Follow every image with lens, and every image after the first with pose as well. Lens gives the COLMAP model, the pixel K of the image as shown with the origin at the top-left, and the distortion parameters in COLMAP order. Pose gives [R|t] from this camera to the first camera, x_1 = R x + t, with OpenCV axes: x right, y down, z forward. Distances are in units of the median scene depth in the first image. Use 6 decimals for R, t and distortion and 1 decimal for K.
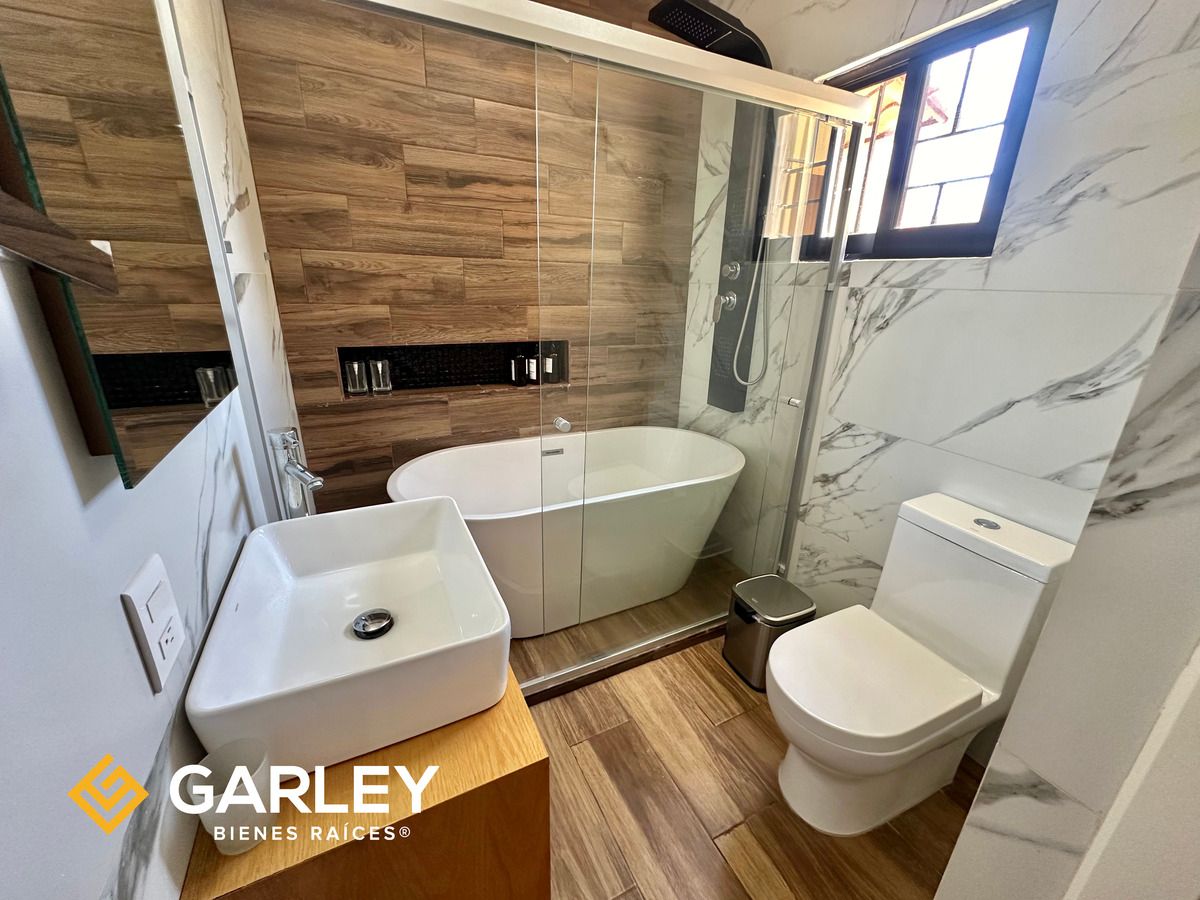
lens RADIAL K [[479.9, 0, 600.3], [0, 479.9, 449.0], [0, 0, 1]] dist [-0.003346, 0.000354]
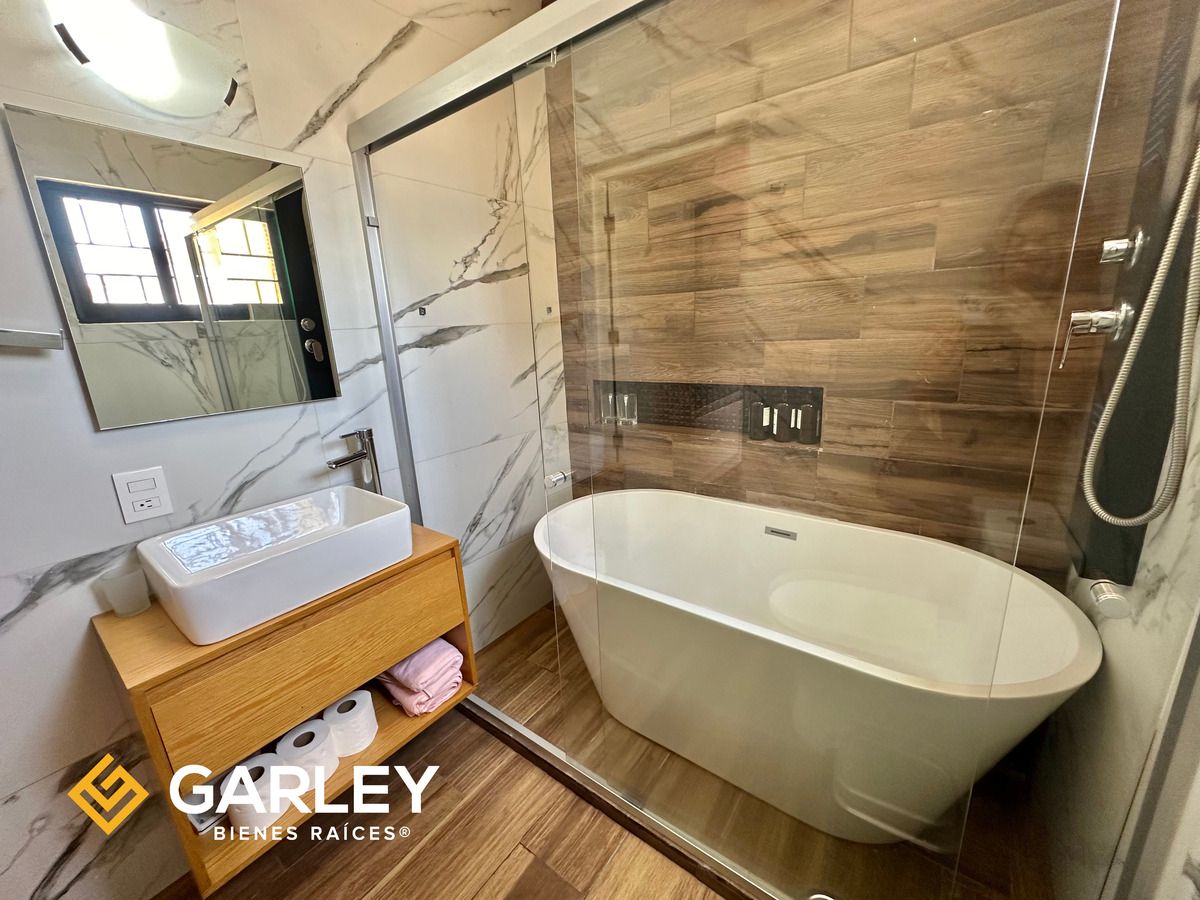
lens RADIAL K [[479.9, 0, 597.3], [0, 479.9, 449.7], [0, 0, 1]] dist [-0.003346, 0.000354]
pose [[0.442343, 0.177209, -0.879164, 0.534535], [-0.237906, 0.968350, 0.075486, -0.140214], [0.864716, 0.175768, 0.470502, 0.494359]]
